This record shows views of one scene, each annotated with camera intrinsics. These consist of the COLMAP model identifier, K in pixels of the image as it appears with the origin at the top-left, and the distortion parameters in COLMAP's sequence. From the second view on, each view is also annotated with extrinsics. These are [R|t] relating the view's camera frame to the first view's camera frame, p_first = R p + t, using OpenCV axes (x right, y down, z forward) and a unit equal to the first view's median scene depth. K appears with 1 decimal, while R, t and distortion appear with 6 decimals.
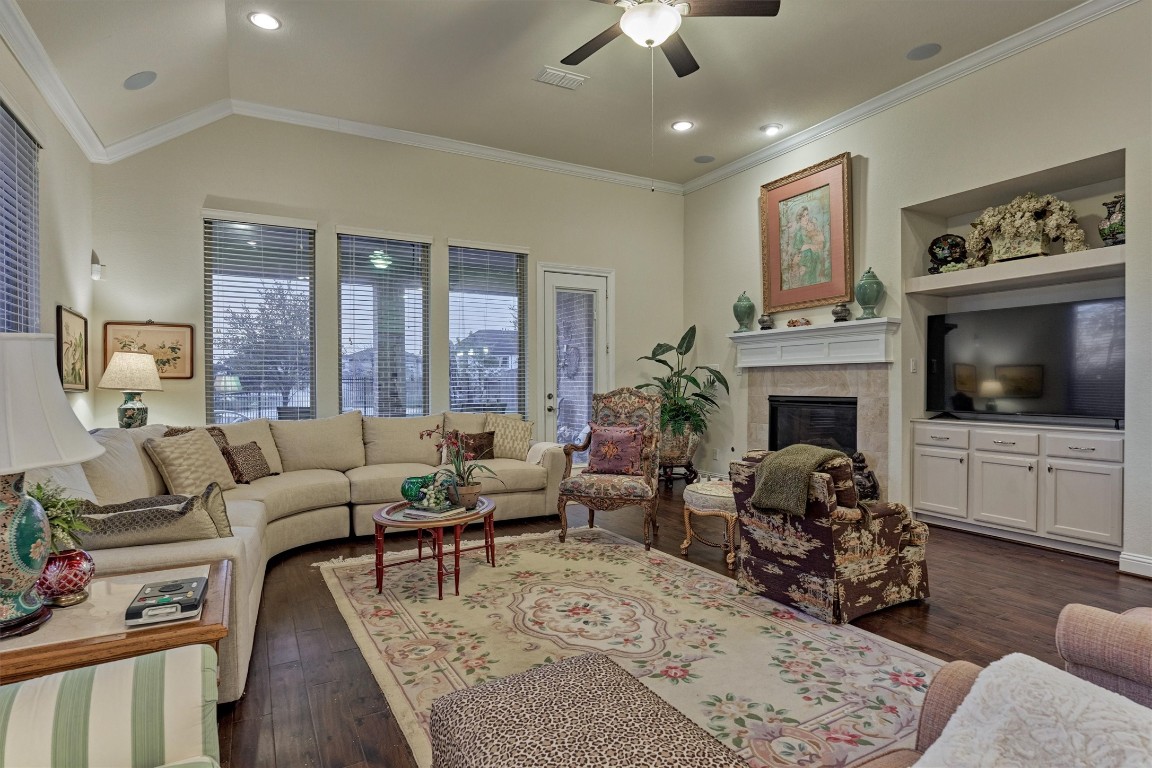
lens RADIAL K [[584.7, 0, 576.0], [0, 584.7, 384.0], [0, 0, 1]] dist [-0.003188, -0.000123]
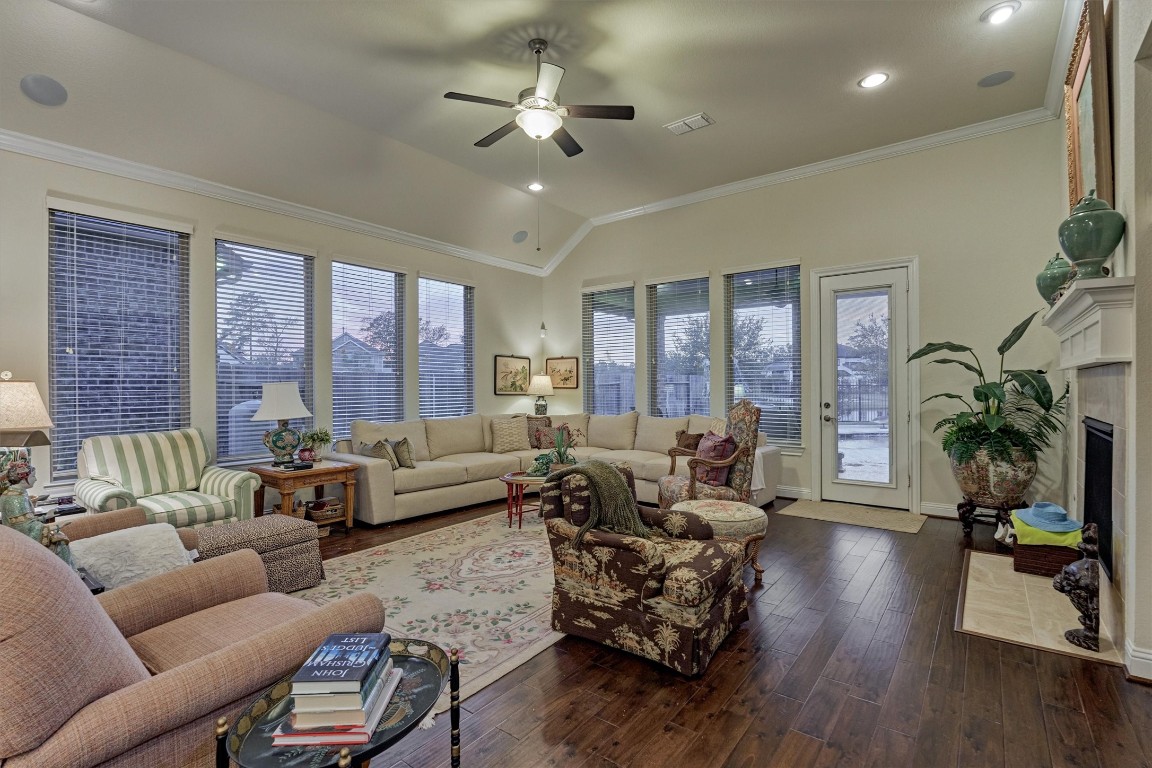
lens RADIAL K [[512.8, 0, 578.2], [0, 512.8, 384.6], [0, 0, 1]] dist [-0.000378, -0.000038]
pose [[0.431222, -0.003293, -0.902240, 1.222859], [0.002688, 0.999994, -0.002366, -0.028002], [0.902242, -0.001405, 0.431229, 0.595650]]
